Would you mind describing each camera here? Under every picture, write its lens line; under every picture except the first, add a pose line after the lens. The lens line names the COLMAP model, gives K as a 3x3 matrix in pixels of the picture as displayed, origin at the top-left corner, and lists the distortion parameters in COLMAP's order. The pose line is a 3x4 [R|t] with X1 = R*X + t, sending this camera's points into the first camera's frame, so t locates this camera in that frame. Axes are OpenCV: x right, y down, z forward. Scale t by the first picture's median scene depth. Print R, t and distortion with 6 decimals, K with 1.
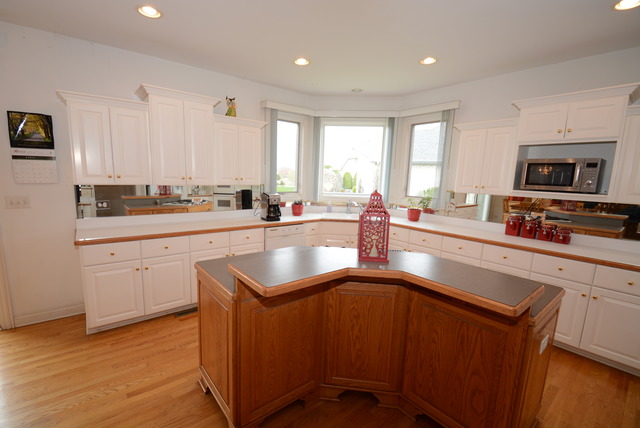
lens RADIAL K [[277.3, 0, 321.5], [0, 277.3, 217.9], [0, 0, 1]] dist [0.002046, -0.000428]
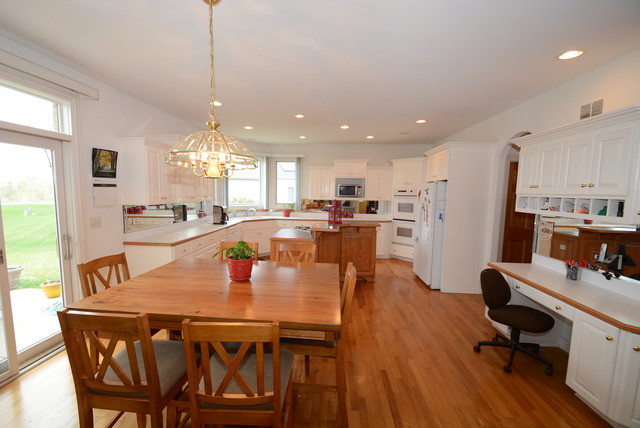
lens RADIAL K [[277.3, 0, 316.7], [0, 277.3, 216.3], [0, 0, 1]] dist [0.002046, -0.000428]
pose [[0.668661, -0.088239, 0.738313, -1.294821], [0.124244, 0.992233, 0.006064, 0.026994], [-0.733114, 0.087676, 0.674431, -0.485582]]
